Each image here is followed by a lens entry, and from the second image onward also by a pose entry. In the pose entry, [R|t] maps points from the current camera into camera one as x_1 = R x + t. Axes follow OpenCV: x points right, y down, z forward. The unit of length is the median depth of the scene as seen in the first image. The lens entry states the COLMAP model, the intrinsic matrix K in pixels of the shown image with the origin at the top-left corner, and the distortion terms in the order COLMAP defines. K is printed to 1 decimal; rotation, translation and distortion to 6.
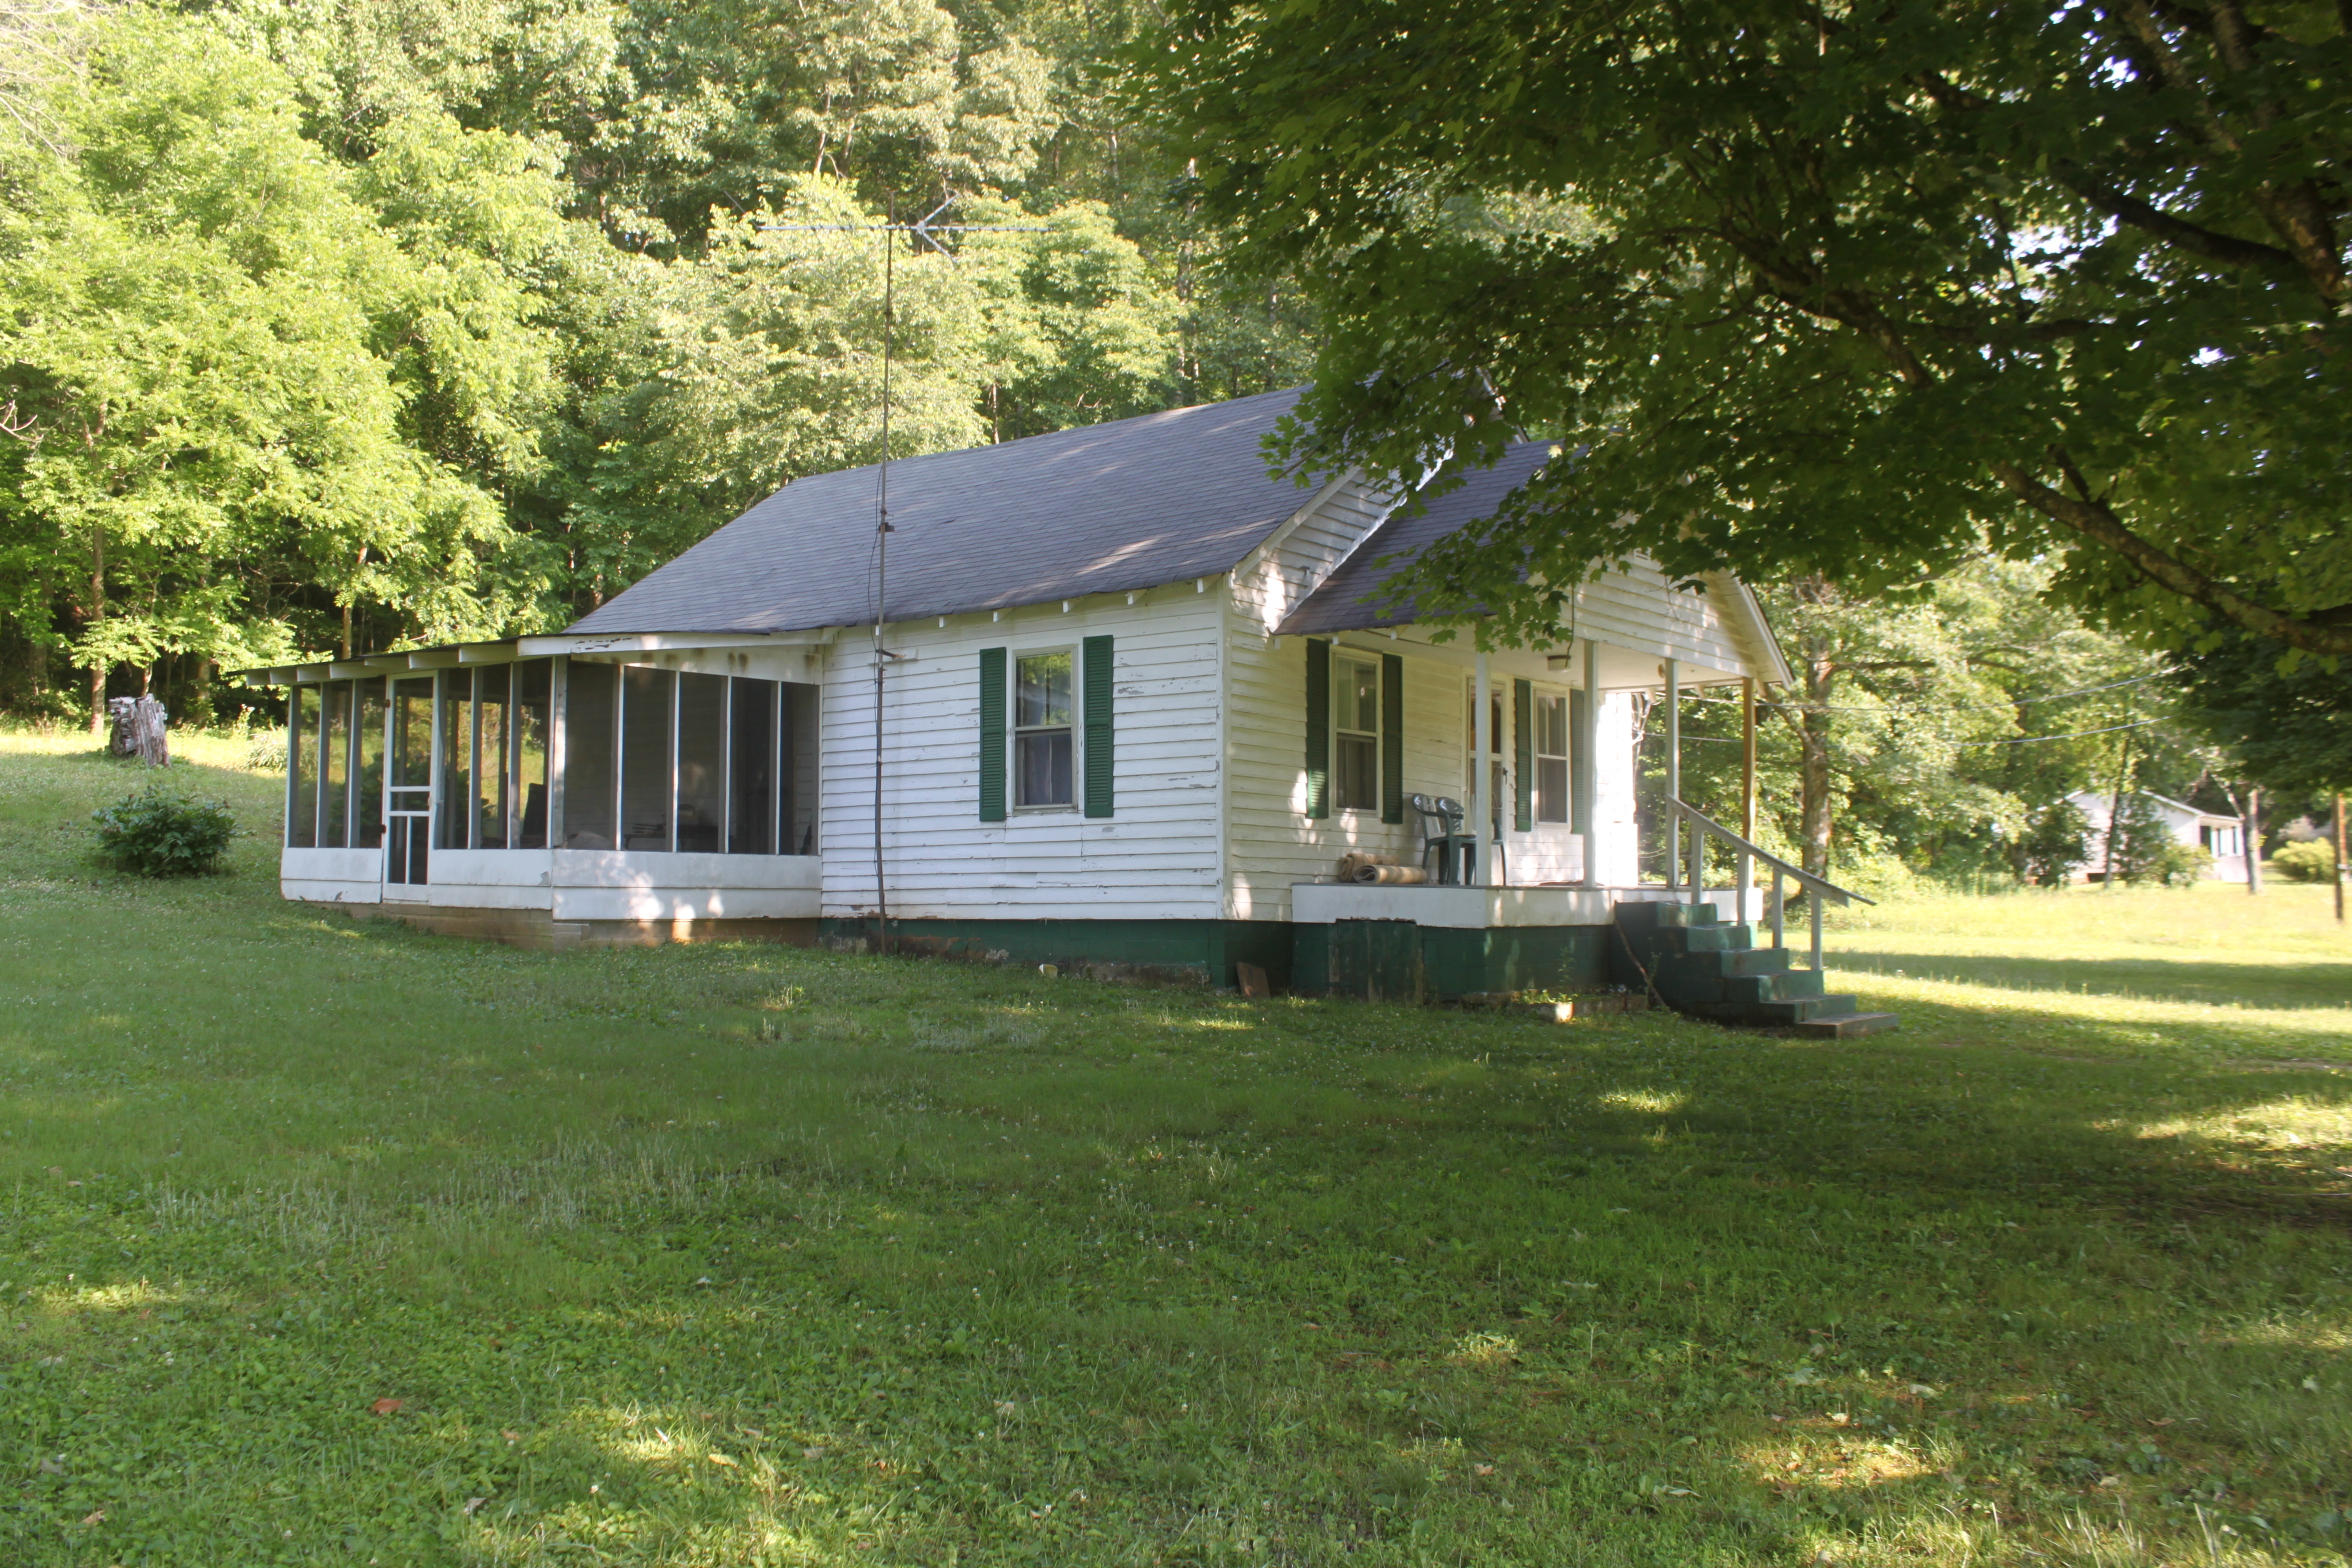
lens RADIAL K [[2000.7, 0, 1166.5], [0, 2000.7, 787.1], [0, 0, 1]] dist [-0.155288, 0.146198]
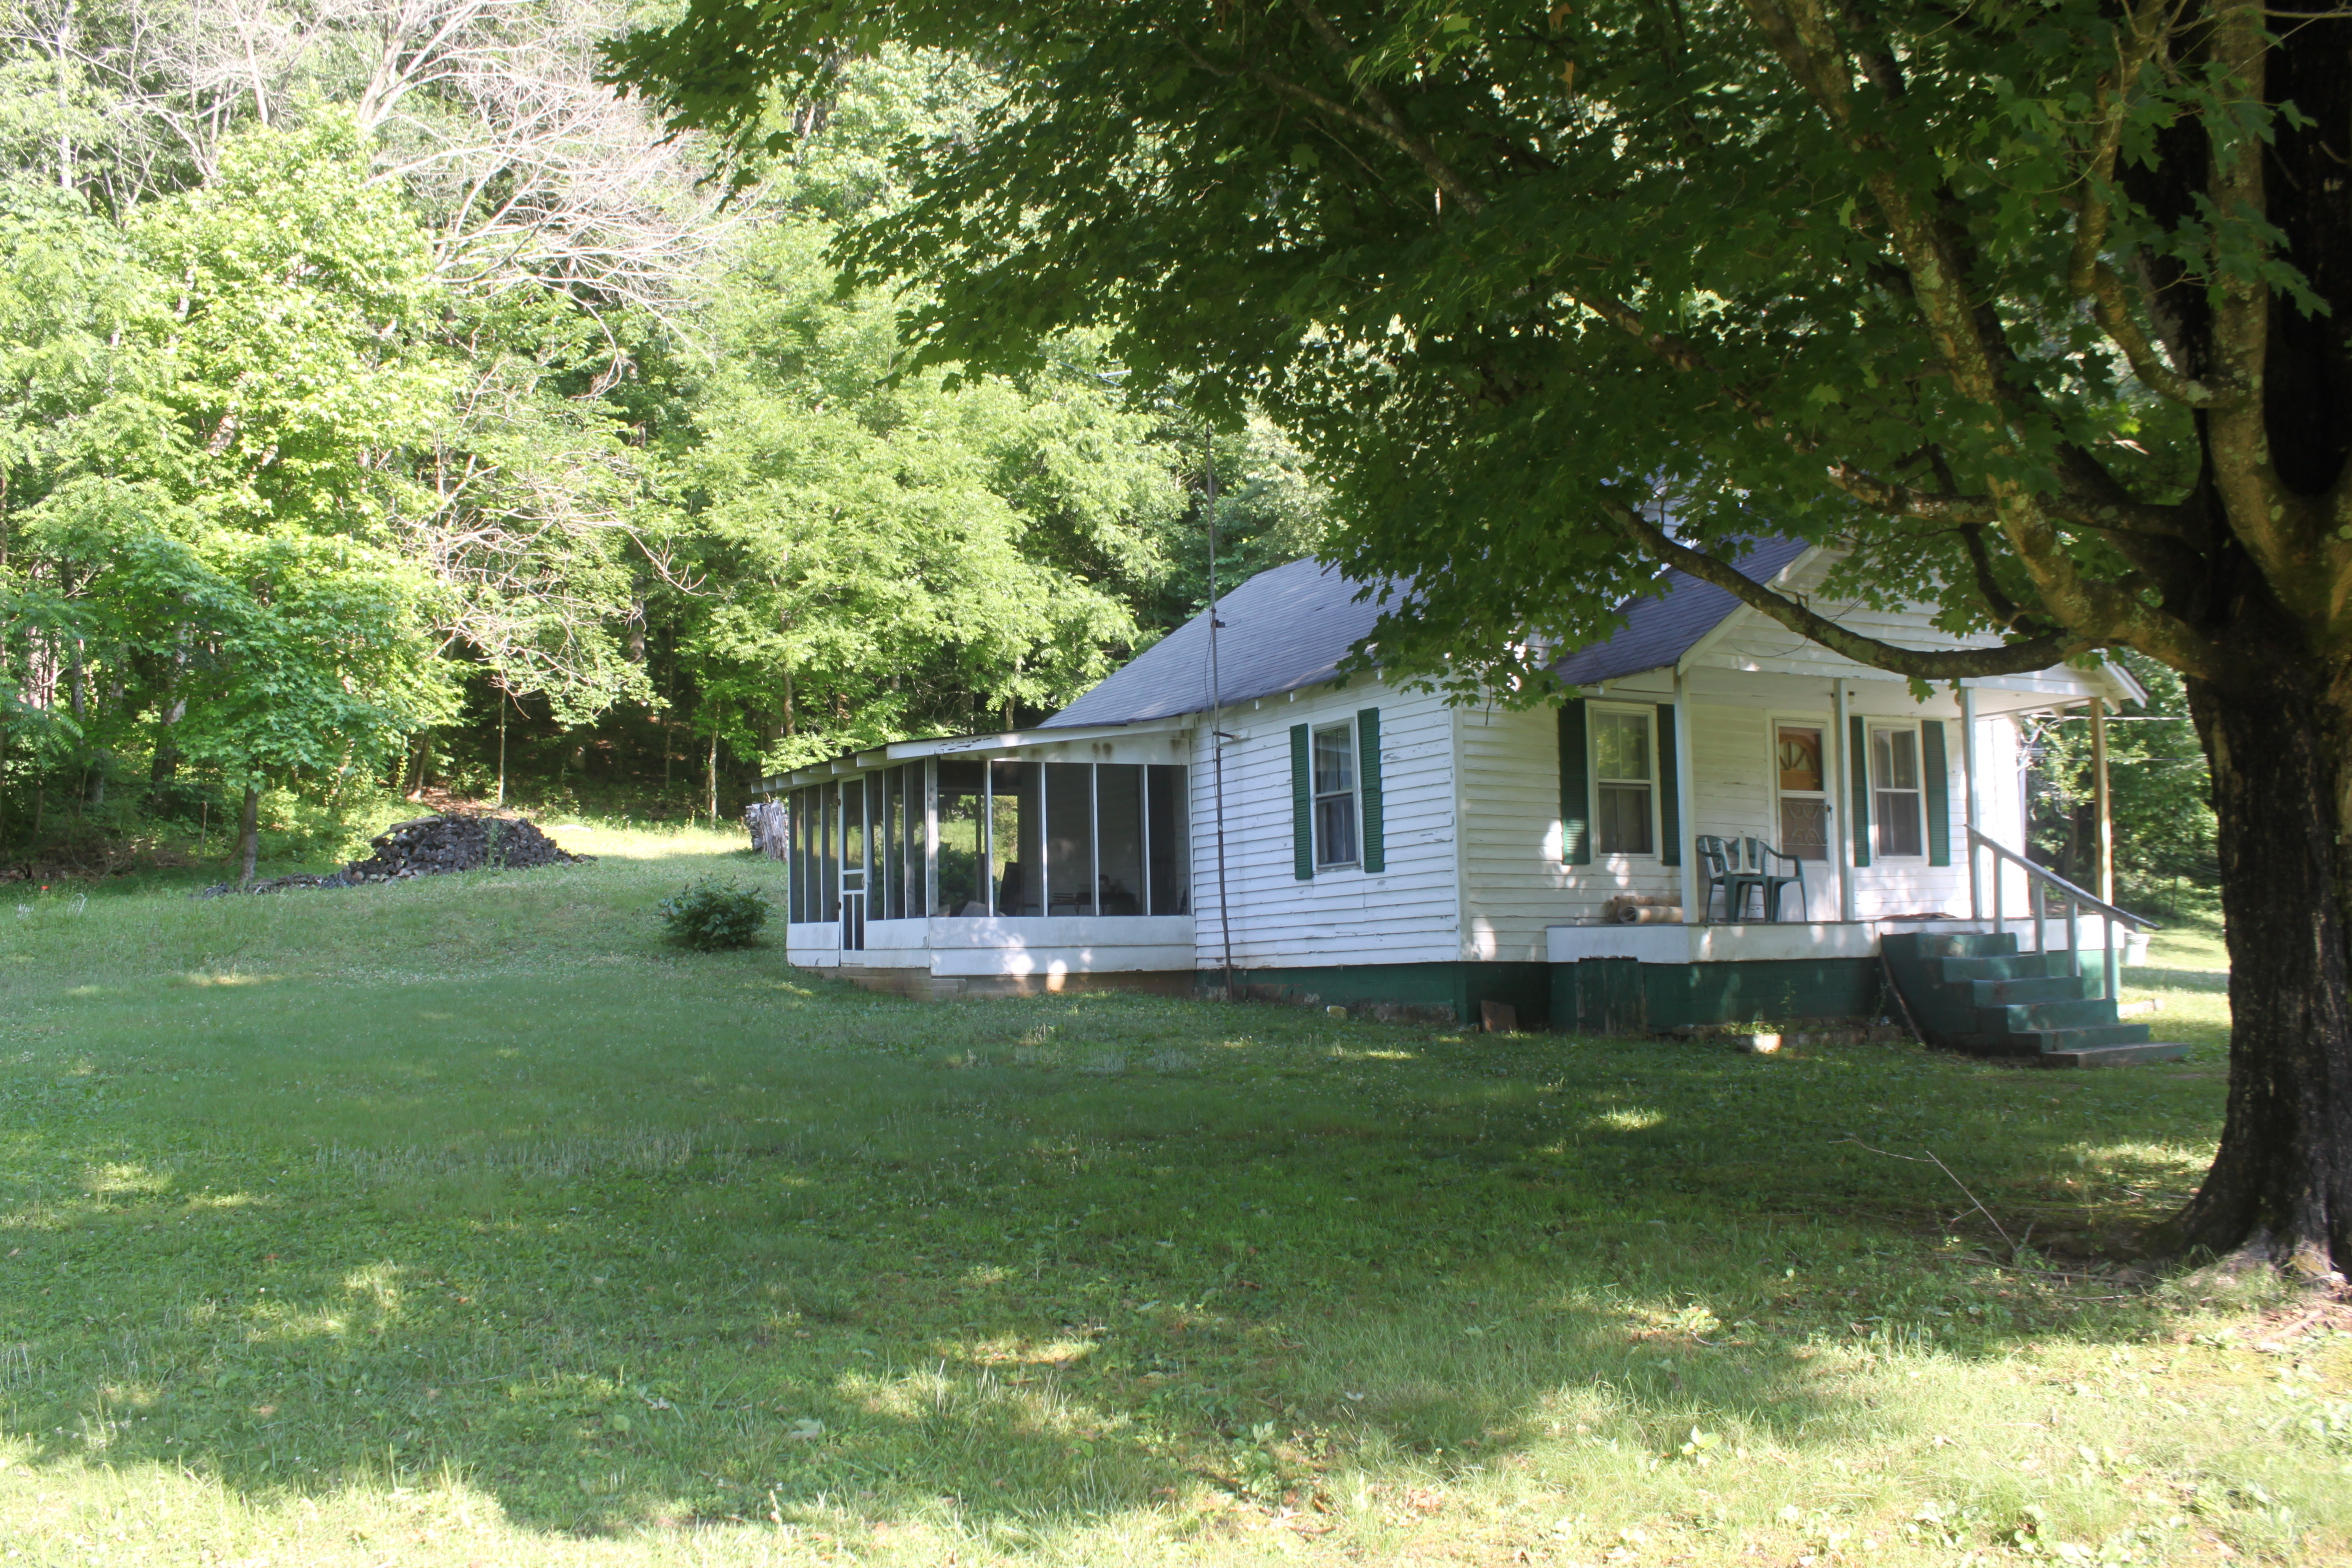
lens RADIAL K [[2000.7, 0, 1150.4], [0, 2000.7, 787.6], [0, 0, 1]] dist [-0.155288, 0.146198]
pose [[0.915773, -0.057426, -0.397569, 0.282848], [0.045514, 0.998189, -0.039342, 0.005933], [0.399108, 0.017934, 0.916728, -0.059634]]
